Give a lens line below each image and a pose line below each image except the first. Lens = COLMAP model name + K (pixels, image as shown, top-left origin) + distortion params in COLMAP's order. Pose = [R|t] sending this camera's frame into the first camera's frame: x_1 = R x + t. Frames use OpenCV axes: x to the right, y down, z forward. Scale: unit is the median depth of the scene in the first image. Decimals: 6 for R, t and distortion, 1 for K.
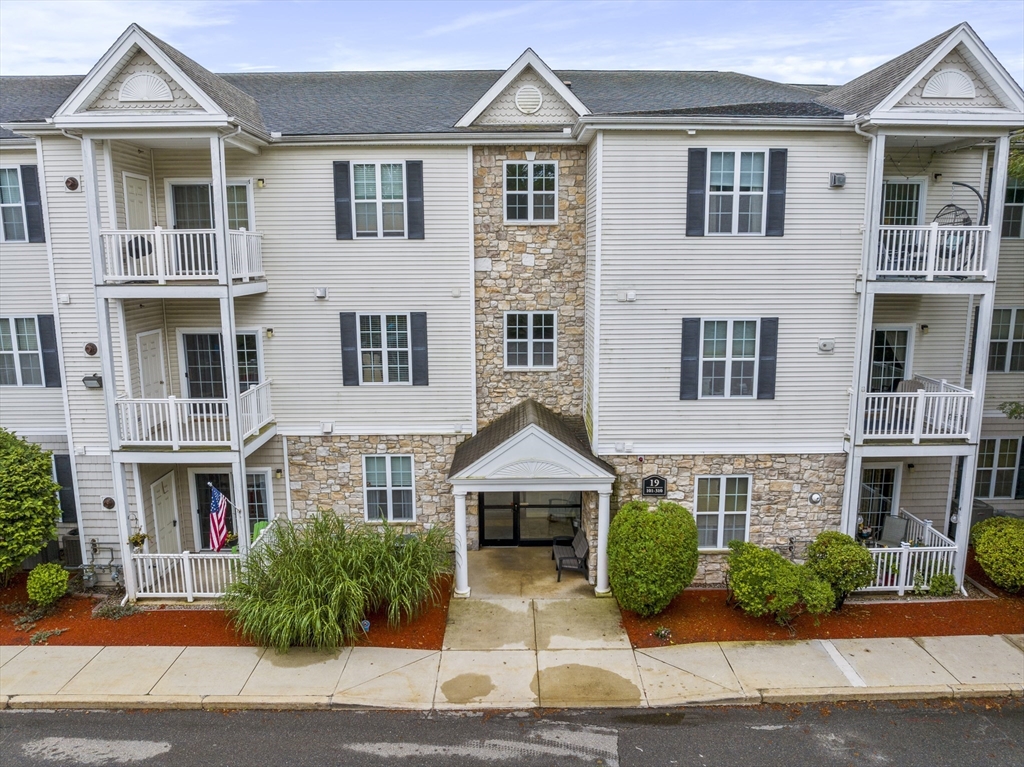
lens RADIAL K [[722.0, 0, 512.8], [0, 722.0, 383.4], [0, 0, 1]] dist [-0.017821, -0.003224]
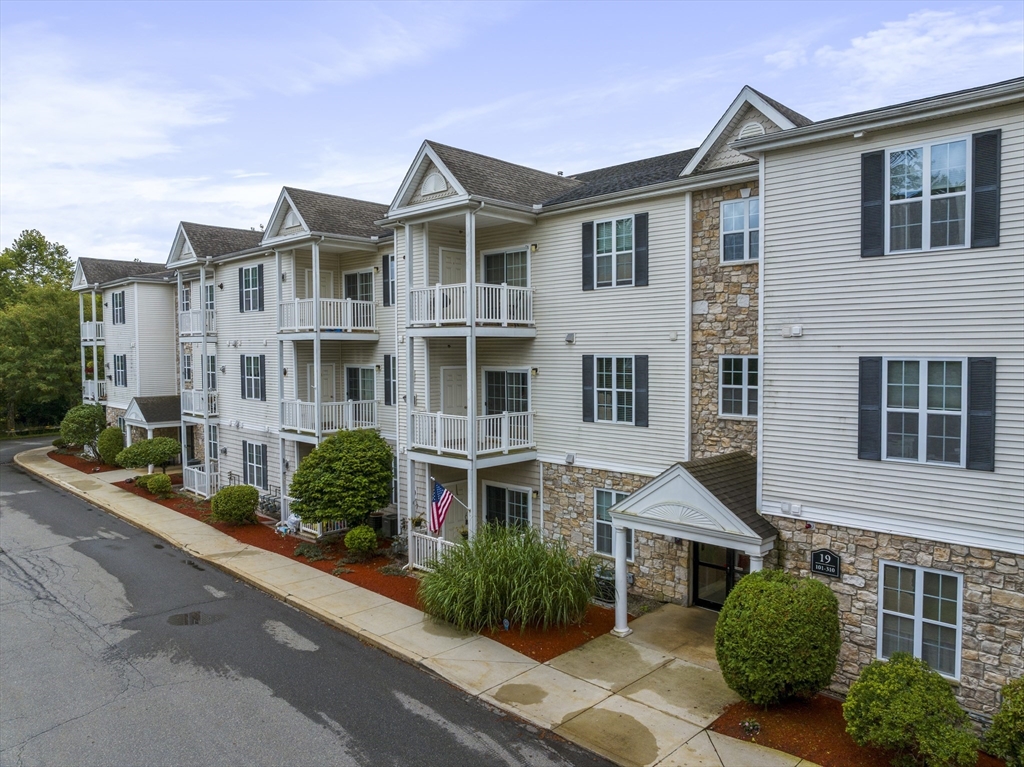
lens RADIAL K [[722.0, 0, 513.3], [0, 722.0, 381.6], [0, 0, 1]] dist [-0.017821, -0.003224]
pose [[0.711845, 0.032436, -0.701587, 0.511072], [-0.120486, 0.989764, -0.076488, 0.044585], [0.691924, 0.138979, 0.708467, 0.153018]]
